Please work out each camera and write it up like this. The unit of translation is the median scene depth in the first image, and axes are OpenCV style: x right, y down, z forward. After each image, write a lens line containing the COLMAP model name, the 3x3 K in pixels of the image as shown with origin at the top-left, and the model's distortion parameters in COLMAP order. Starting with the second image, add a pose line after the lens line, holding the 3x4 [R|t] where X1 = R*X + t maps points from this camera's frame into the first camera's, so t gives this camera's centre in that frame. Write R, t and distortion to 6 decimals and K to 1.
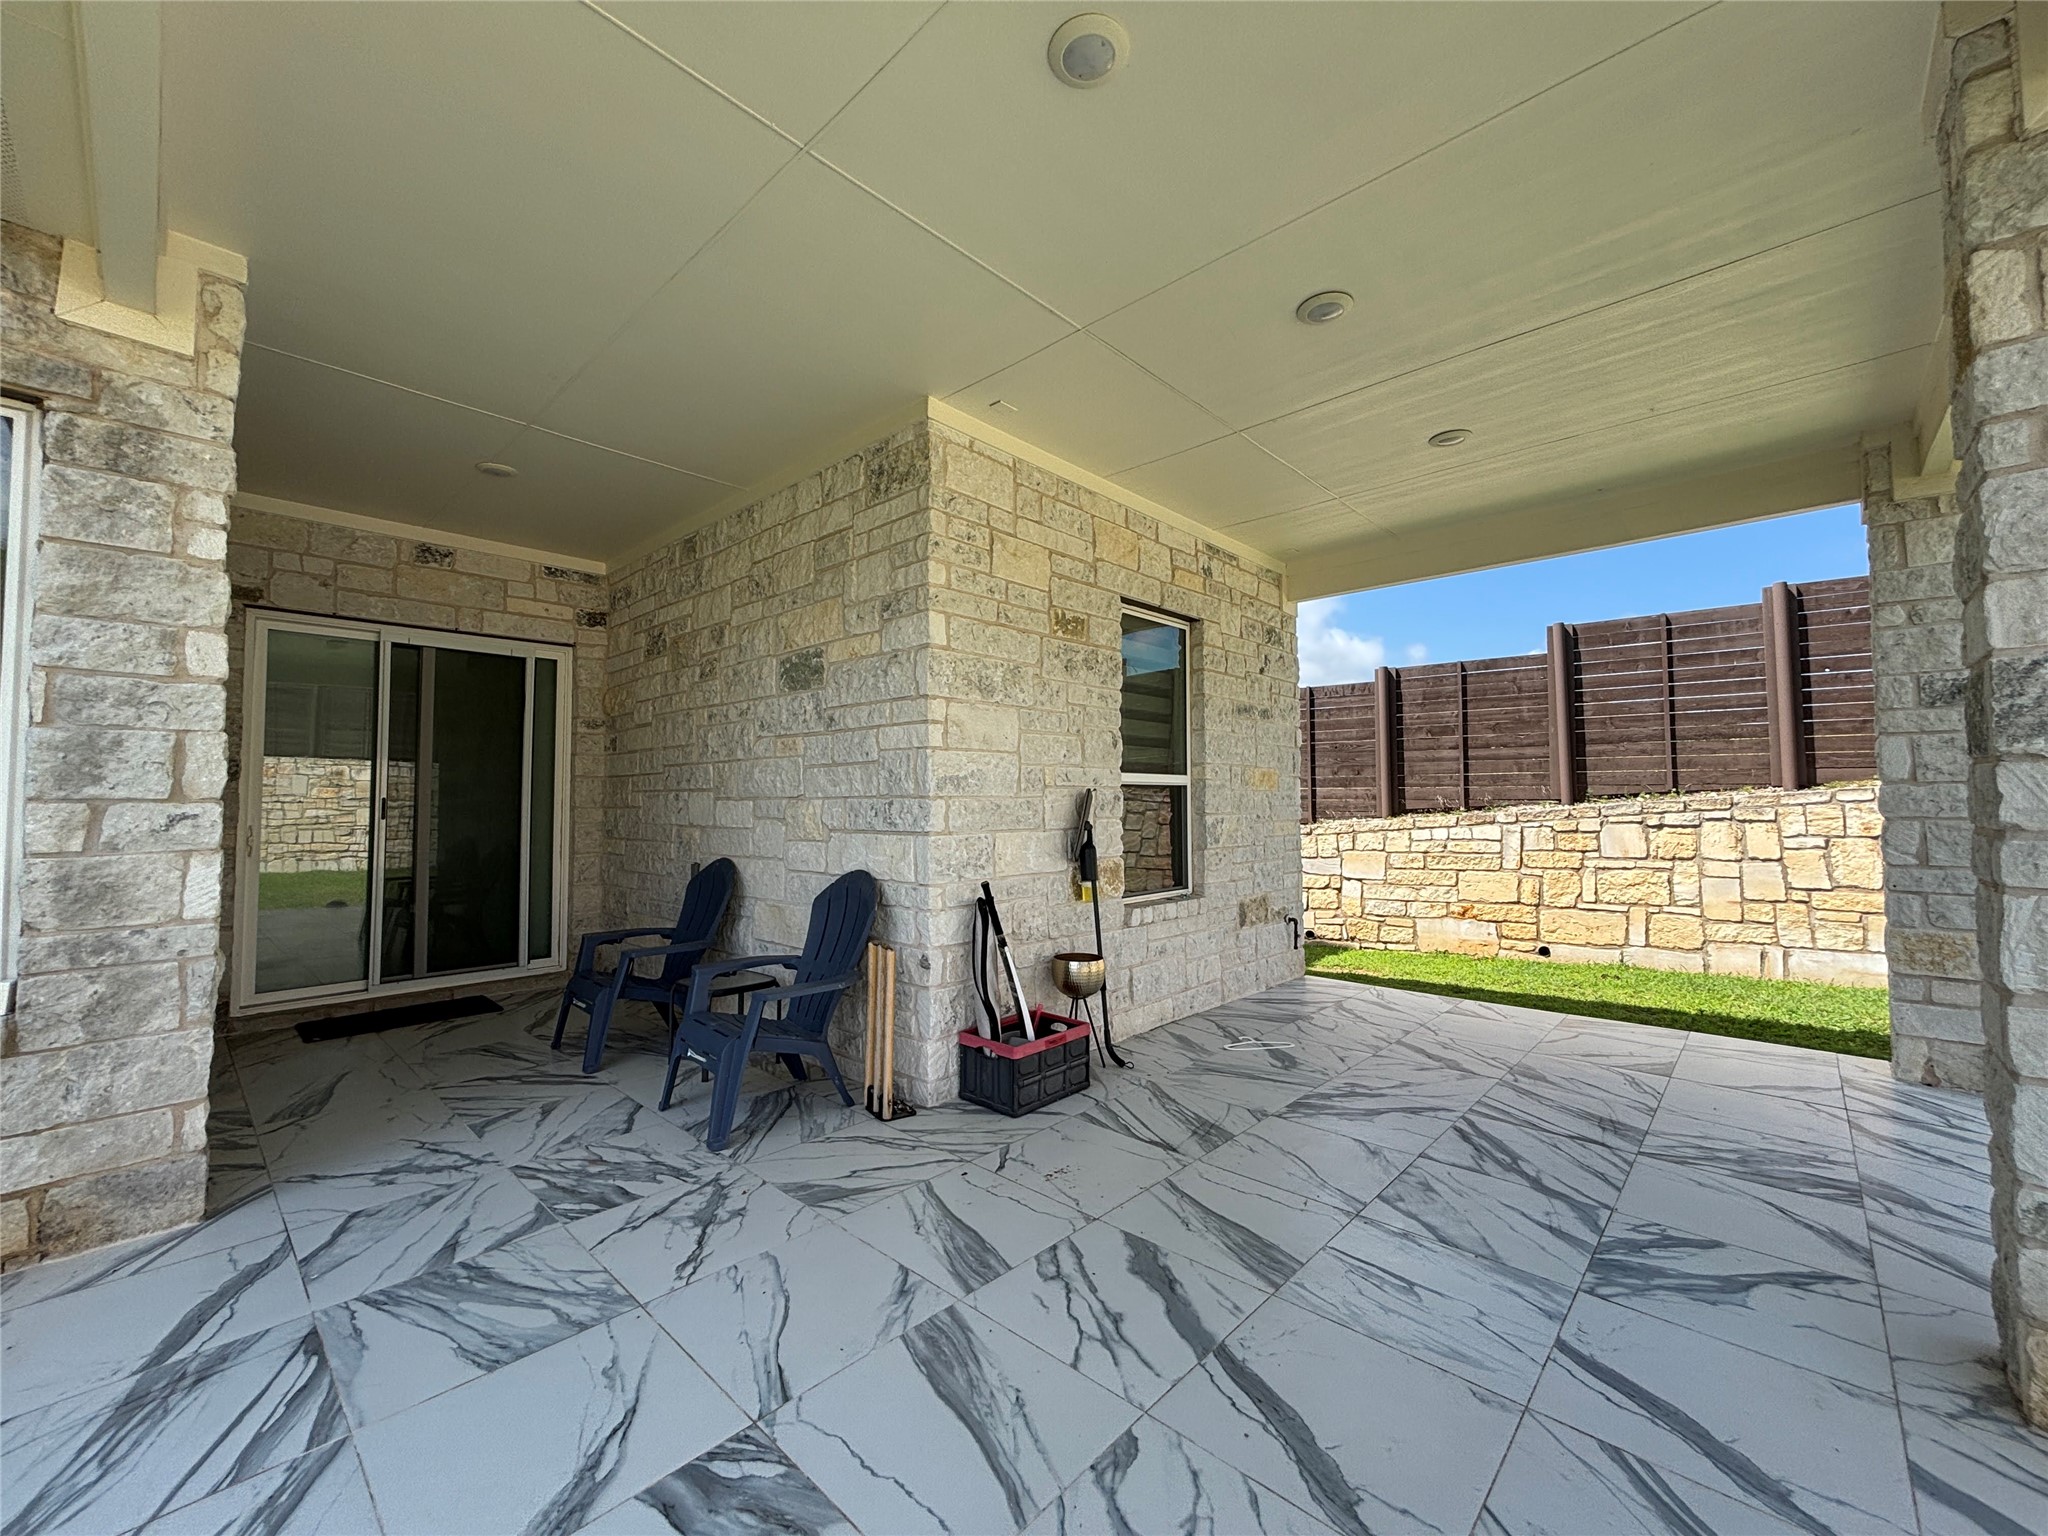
lens RADIAL K [[819.5, 0, 1018.2], [0, 819.5, 766.4], [0, 0, 1]] dist [0.000216, -0.000156]
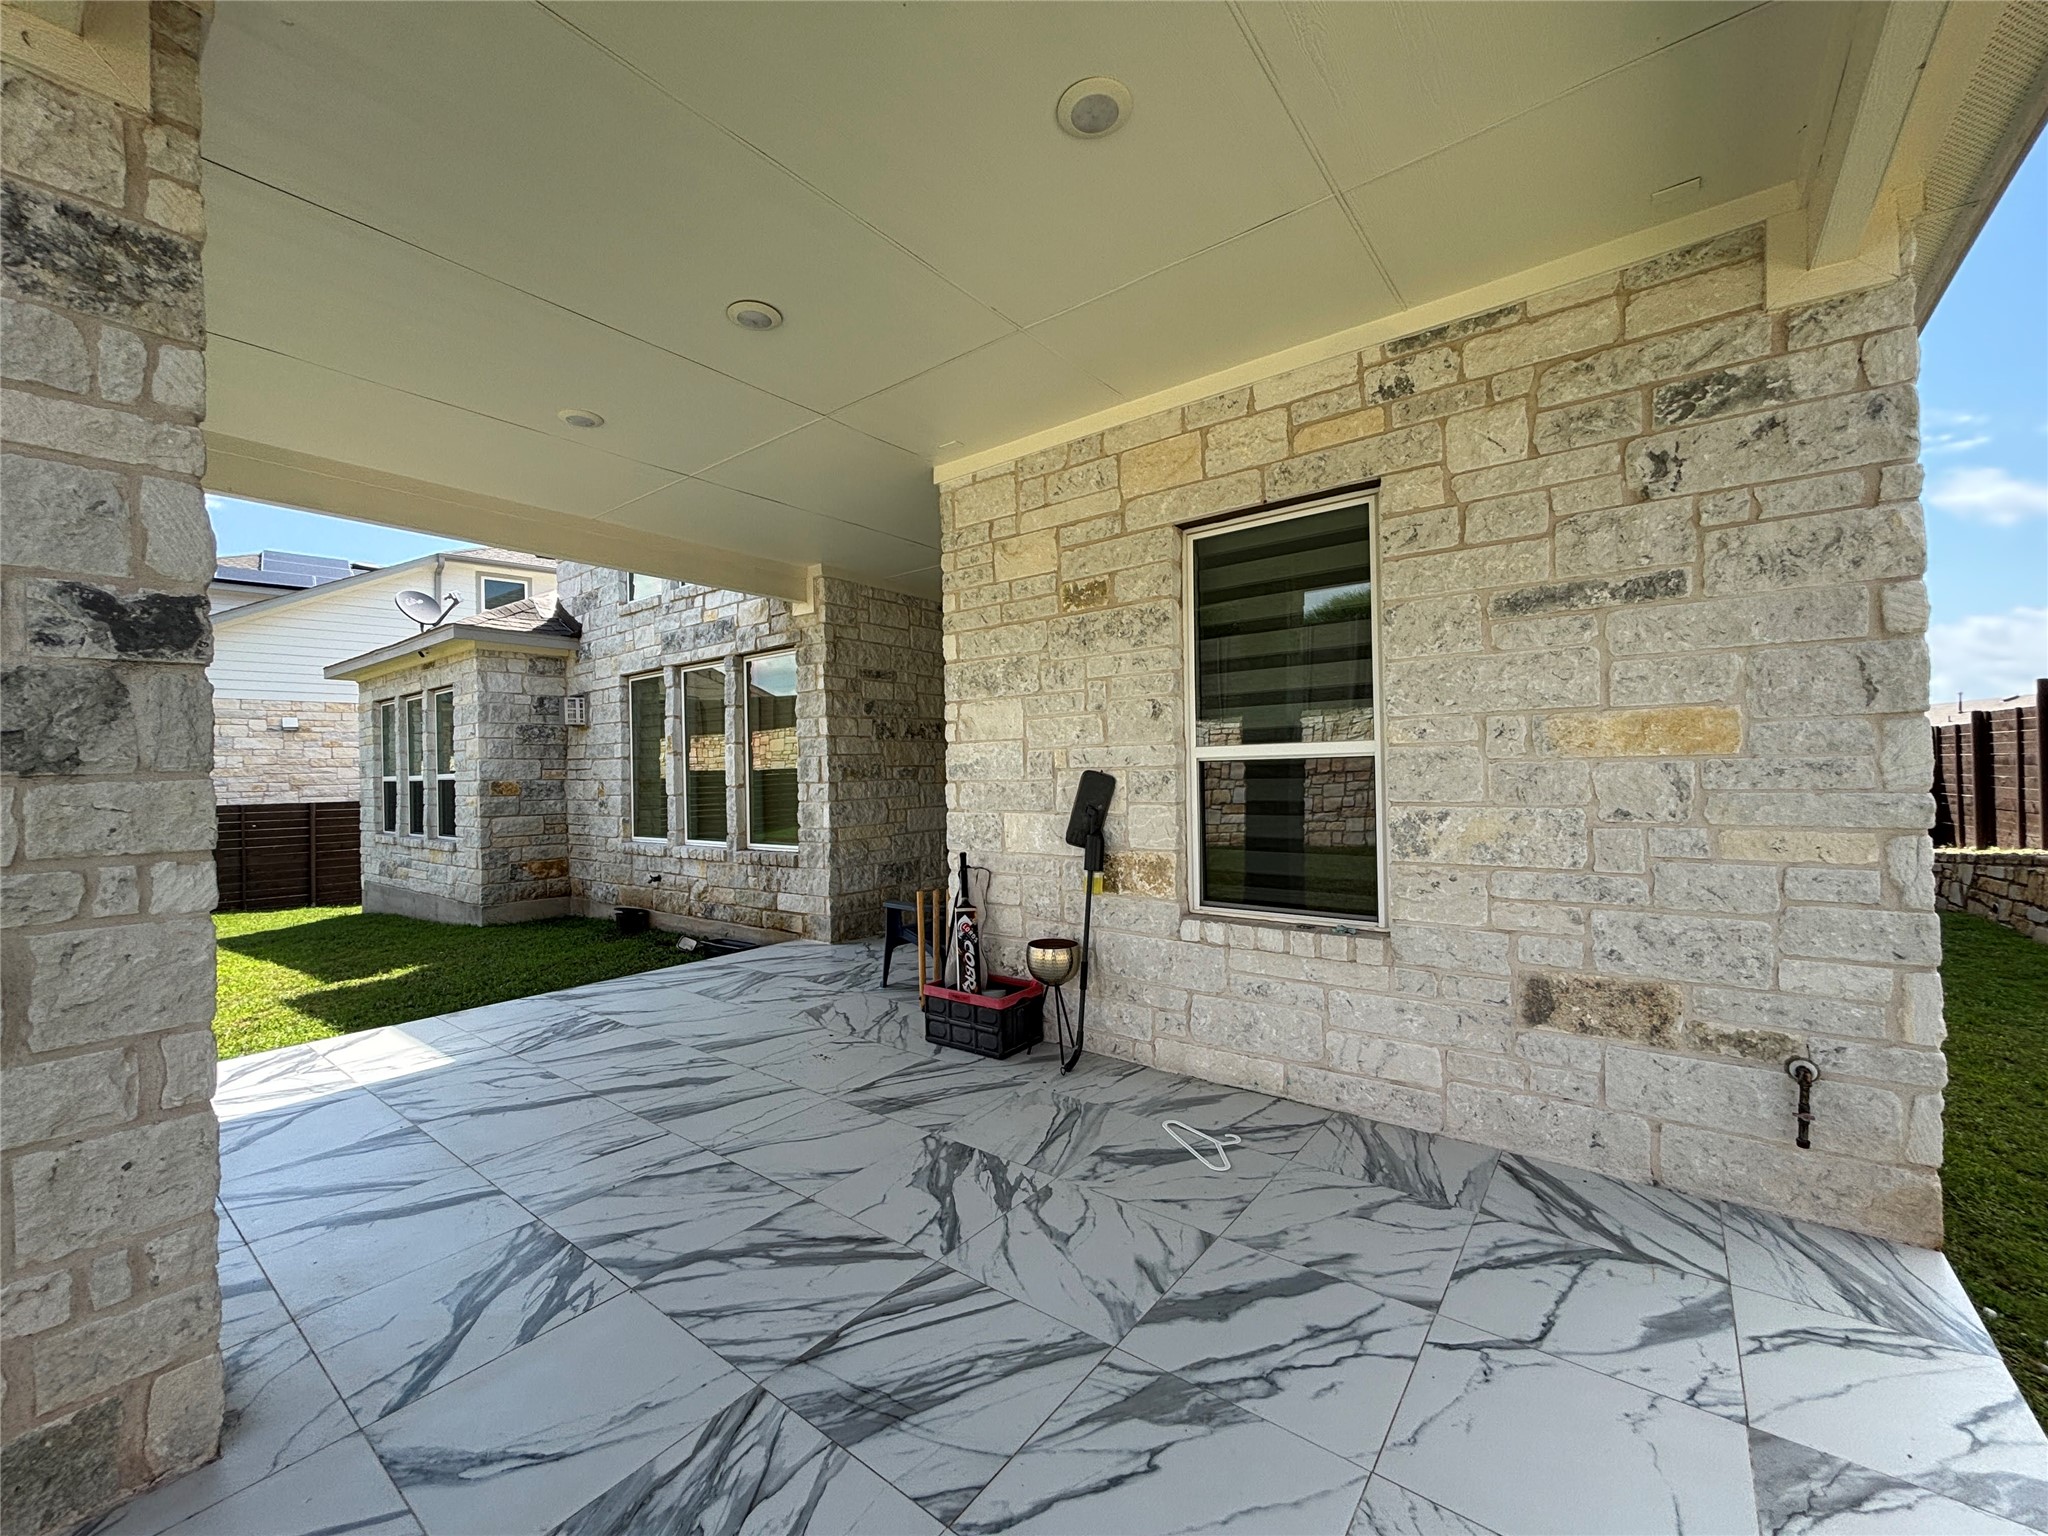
lens RADIAL K [[819.5, 0, 1018.2], [0, 819.5, 764.8], [0, 0, 1]] dist [0.000216, -0.000156]
pose [[0.092547, -0.007047, -0.995683, 1.212106], [0.064488, 0.997918, -0.001069, 0.020185], [0.993618, -0.064111, 0.092809, 1.018283]]
